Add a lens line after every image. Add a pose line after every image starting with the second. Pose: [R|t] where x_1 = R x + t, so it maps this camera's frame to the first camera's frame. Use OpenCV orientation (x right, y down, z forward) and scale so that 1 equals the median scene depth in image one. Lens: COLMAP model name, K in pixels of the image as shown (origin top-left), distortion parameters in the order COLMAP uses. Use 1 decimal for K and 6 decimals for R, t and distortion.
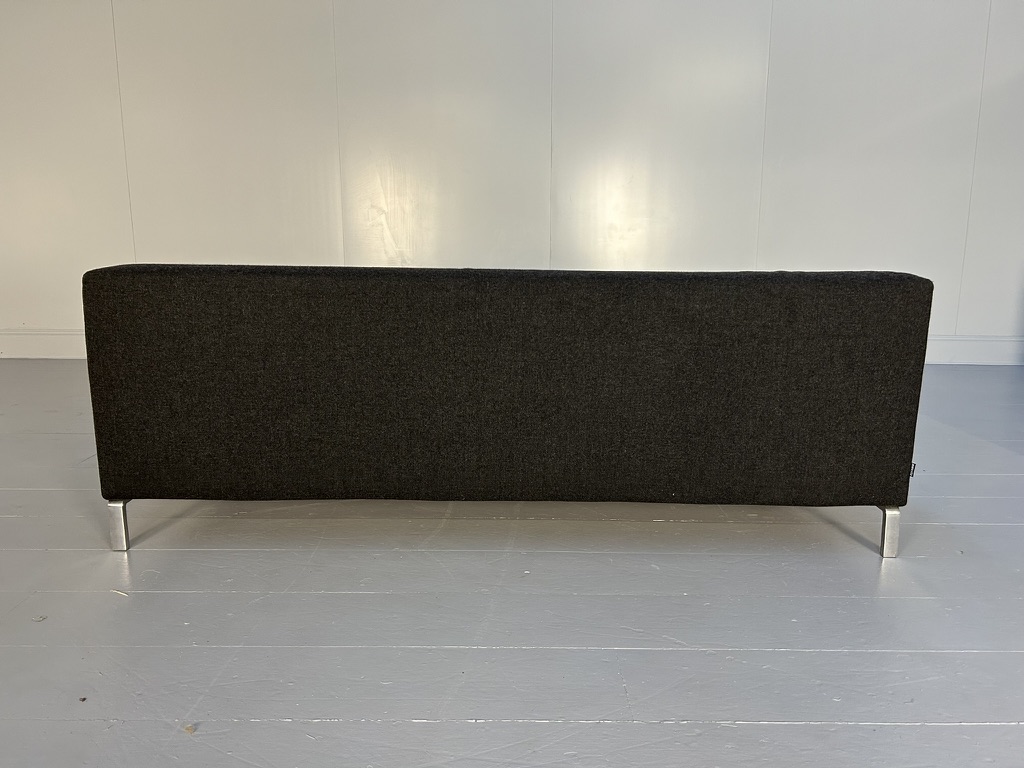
lens RADIAL K [[773.1, 0, 512.0], [0, 773.1, 384.0], [0, 0, 1]] dist [0.070885, -0.082367]
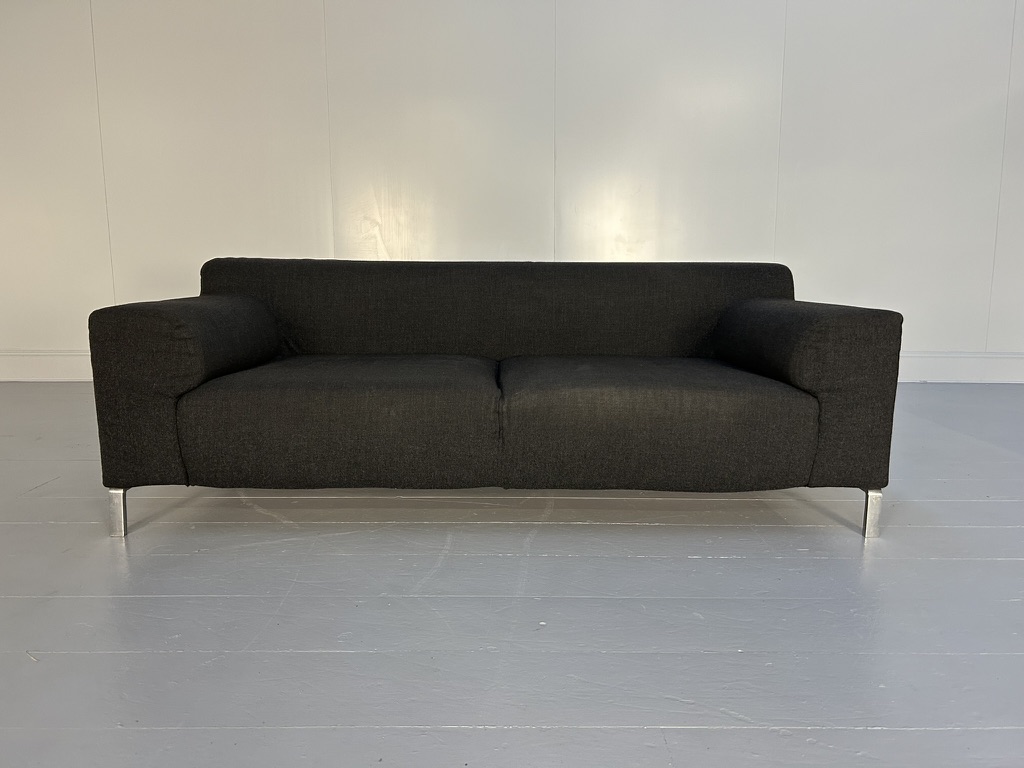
lens RADIAL K [[758.7, 0, 510.4], [0, 758.7, 387.5], [0, 0, 1]] dist [0.102369, -0.206997]
pose [[0.999988, -0.004275, 0.002375, -0.006636], [0.004352, 0.999428, -0.033544, 0.009043], [-0.002230, 0.033554, 0.999434, 0.079925]]
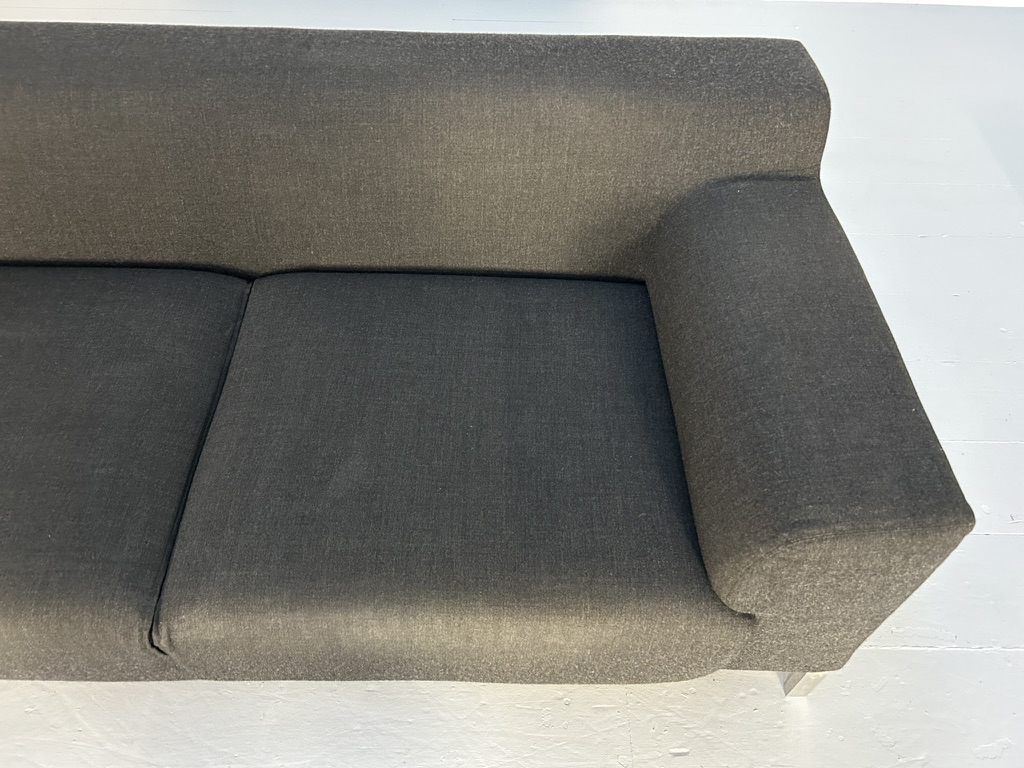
lens RADIAL K [[773.1, 0, 512.0], [0, 773.1, 384.0], [0, 0, 1]] dist [0.070885, -0.082367]
pose [[0.999851, 0.015671, 0.007296, 0.092147], [-0.016740, 0.772619, 0.634649, -0.203616], [0.004308, -0.634676, 0.772766, 0.376197]]
